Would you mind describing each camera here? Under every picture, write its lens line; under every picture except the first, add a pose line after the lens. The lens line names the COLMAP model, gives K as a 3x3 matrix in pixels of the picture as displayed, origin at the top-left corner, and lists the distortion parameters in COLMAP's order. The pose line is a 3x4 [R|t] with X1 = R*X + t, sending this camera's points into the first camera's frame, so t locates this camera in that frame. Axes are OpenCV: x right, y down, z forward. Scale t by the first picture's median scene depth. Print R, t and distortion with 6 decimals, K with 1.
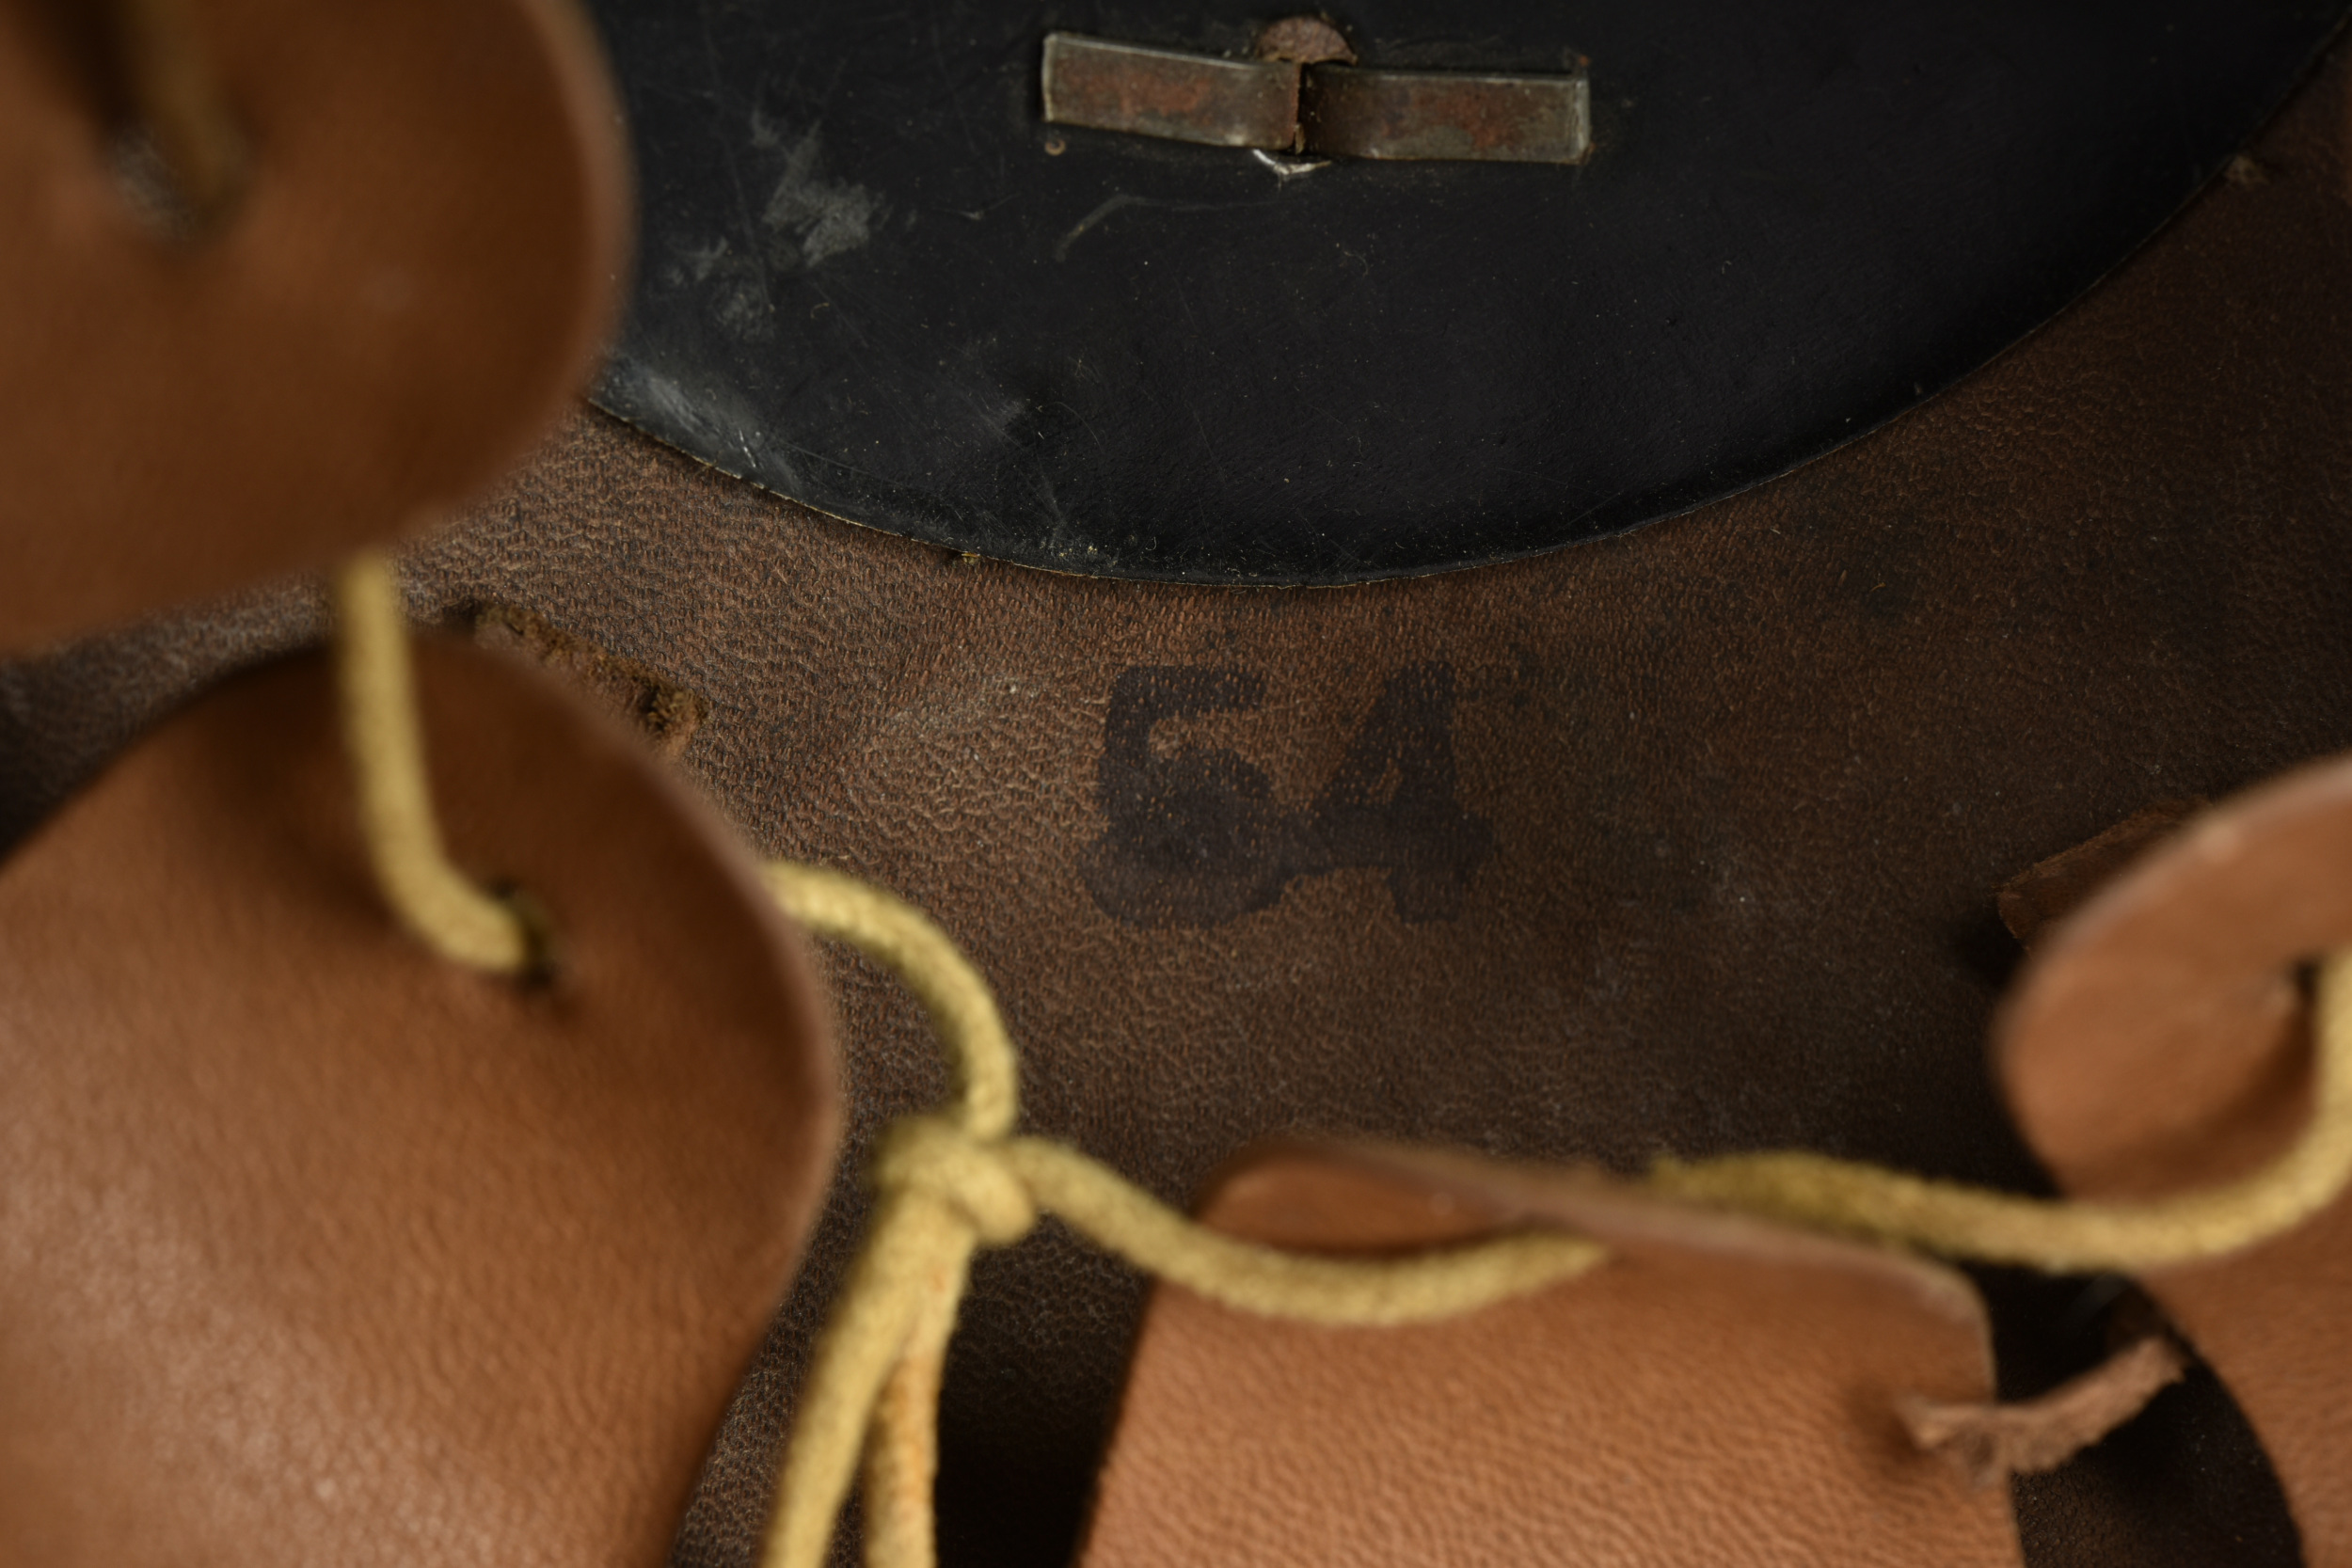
lens RADIAL K [[4138.8, 0, 1176.0], [0, 4138.8, 784.0], [0, 0, 1]] dist [-0.003362, 0.066387]
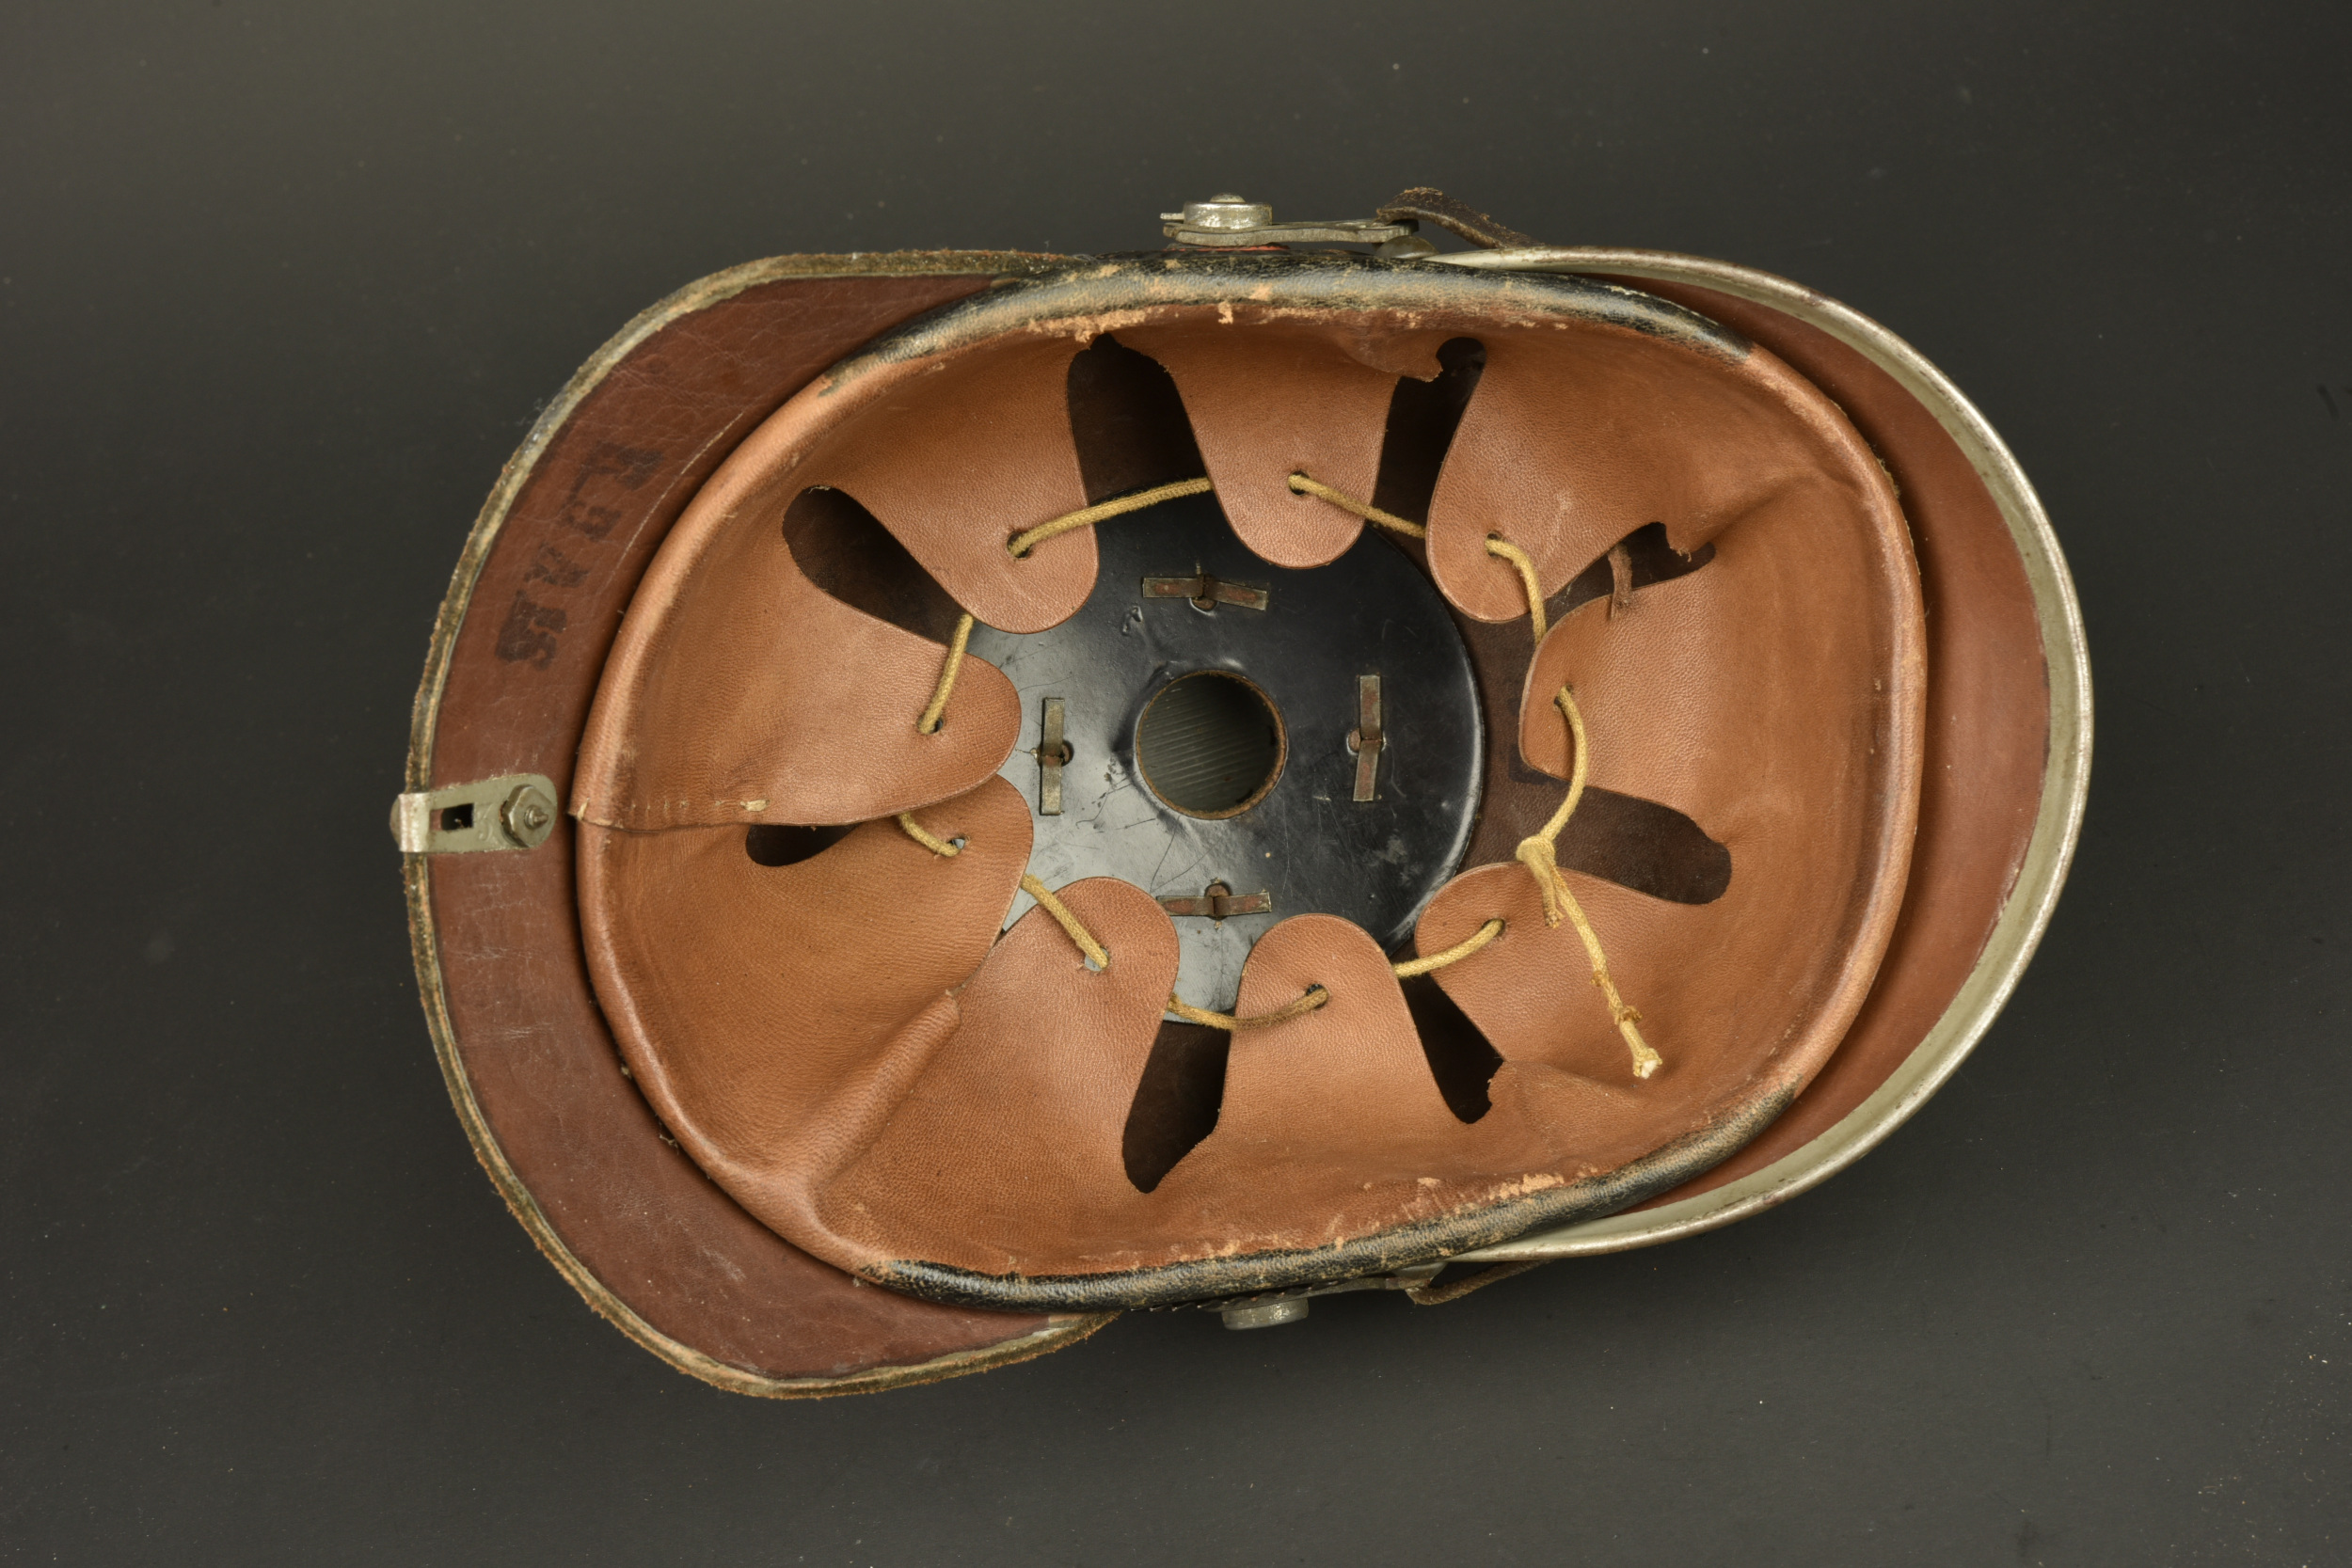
lens RADIAL K [[4138.8, 0, 1176.0], [0, 4138.8, 784.0], [0, 0, 1]] dist [-0.003362, 0.066387]
pose [[-0.009815, -0.997952, 0.063216, -0.296325], [0.979343, -0.022362, -0.200965, 0.533649], [0.201967, 0.059938, 0.977557, -3.435296]]
